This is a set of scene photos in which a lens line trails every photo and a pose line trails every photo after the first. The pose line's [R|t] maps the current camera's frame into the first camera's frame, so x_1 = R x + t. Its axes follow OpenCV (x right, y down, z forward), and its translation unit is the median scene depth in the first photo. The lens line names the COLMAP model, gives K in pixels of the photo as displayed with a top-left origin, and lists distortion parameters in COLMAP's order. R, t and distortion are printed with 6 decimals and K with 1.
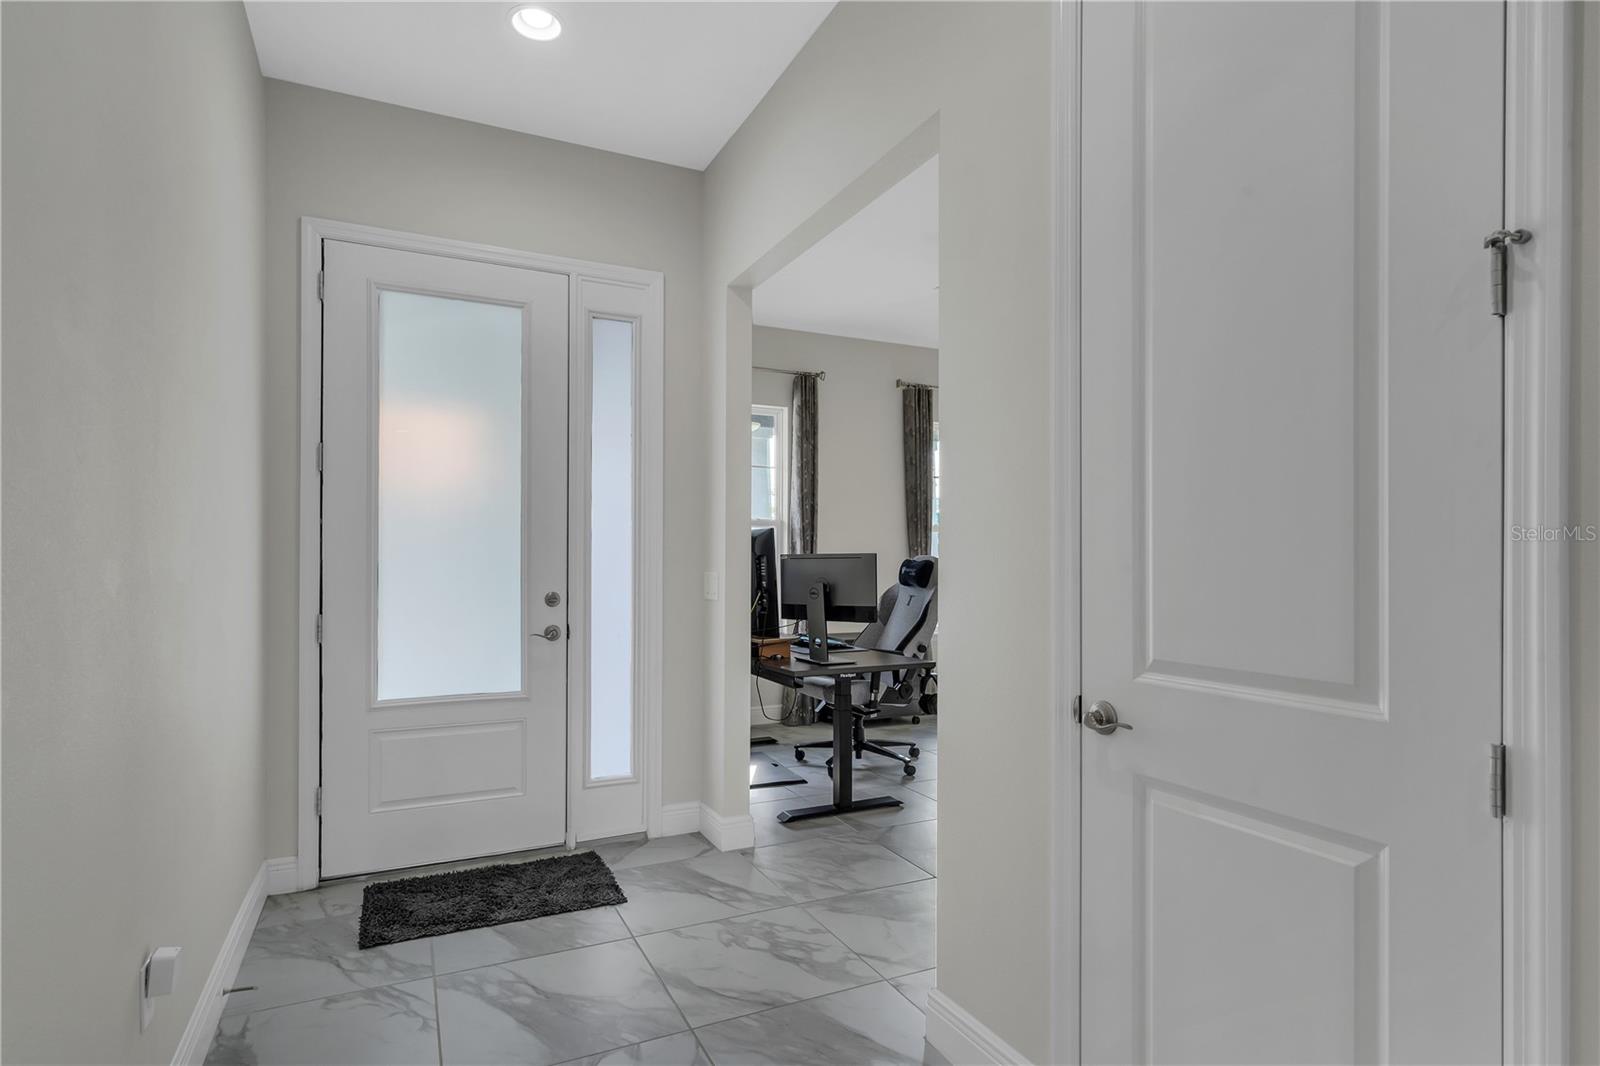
lens RADIAL K [[731.3, 0, 804.6], [0, 731.3, 546.5], [0, 0, 1]] dist [-0.001668, -0.000103]
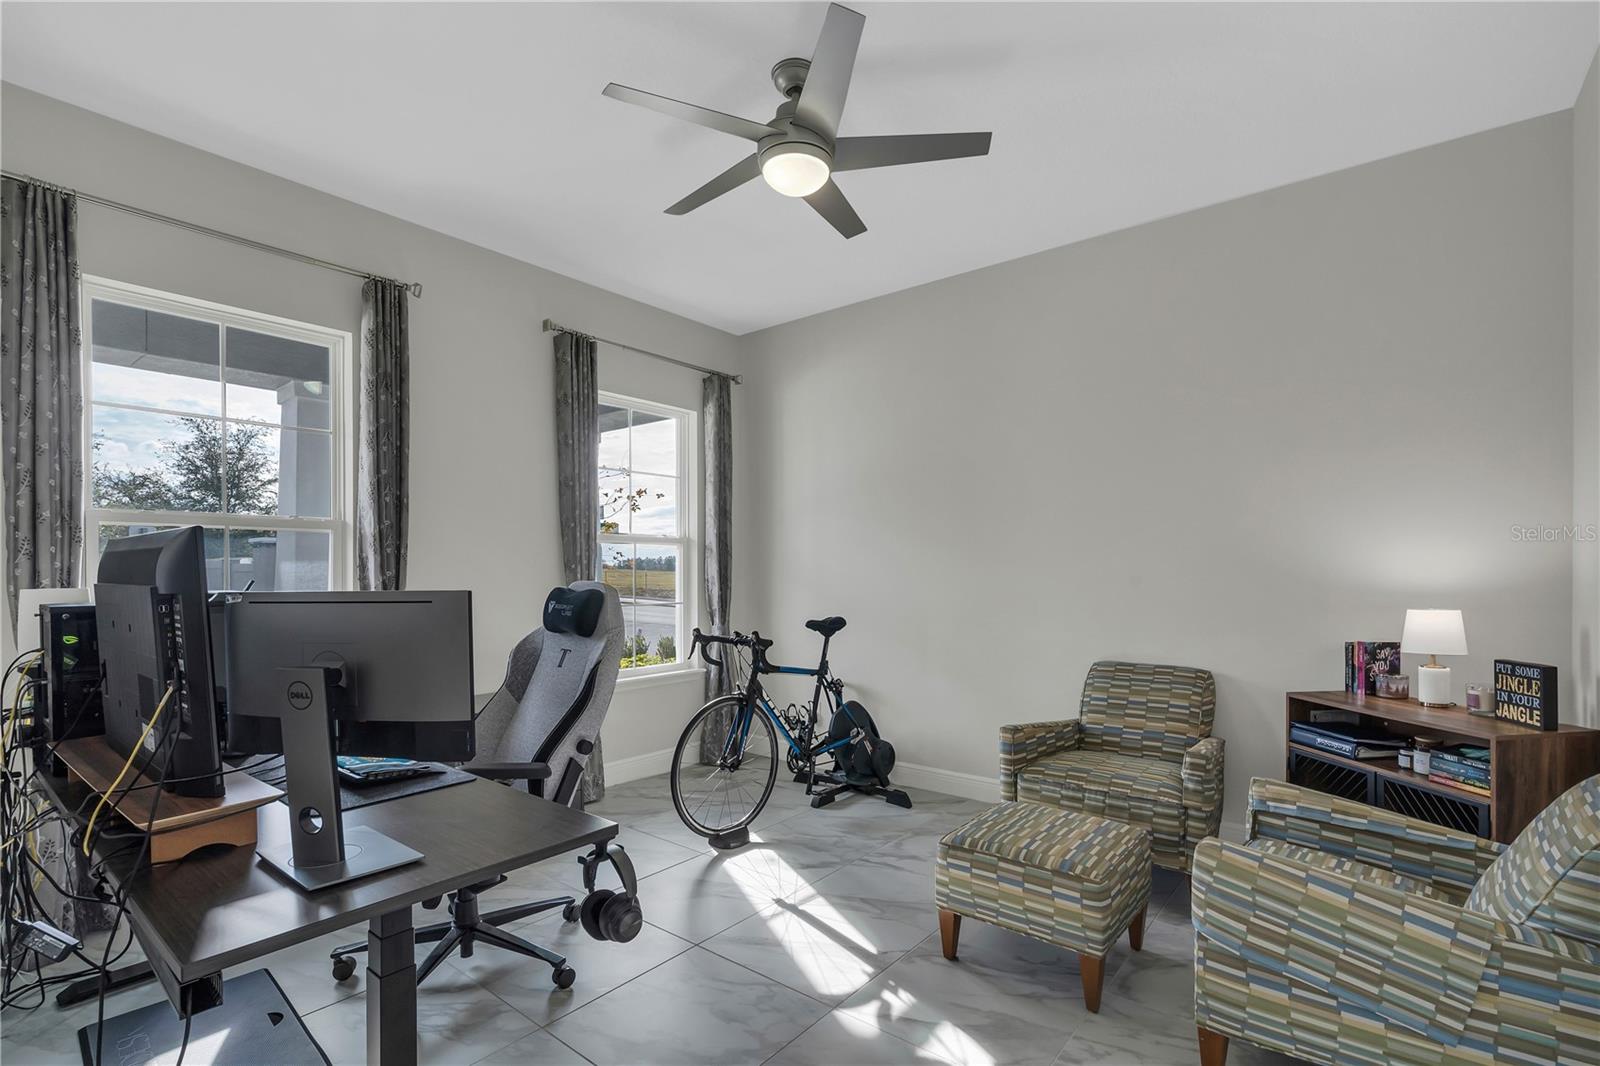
lens RADIAL K [[731.3, 0, 804.6], [0, 731.3, 546.5], [0, 0, 1]] dist [-0.001668, -0.000103]
pose [[0.897610, -0.001604, 0.440789, 0.047171], [0.007750, 0.999896, -0.012143, -0.004719], [-0.440723, 0.014316, 0.897529, 0.306249]]
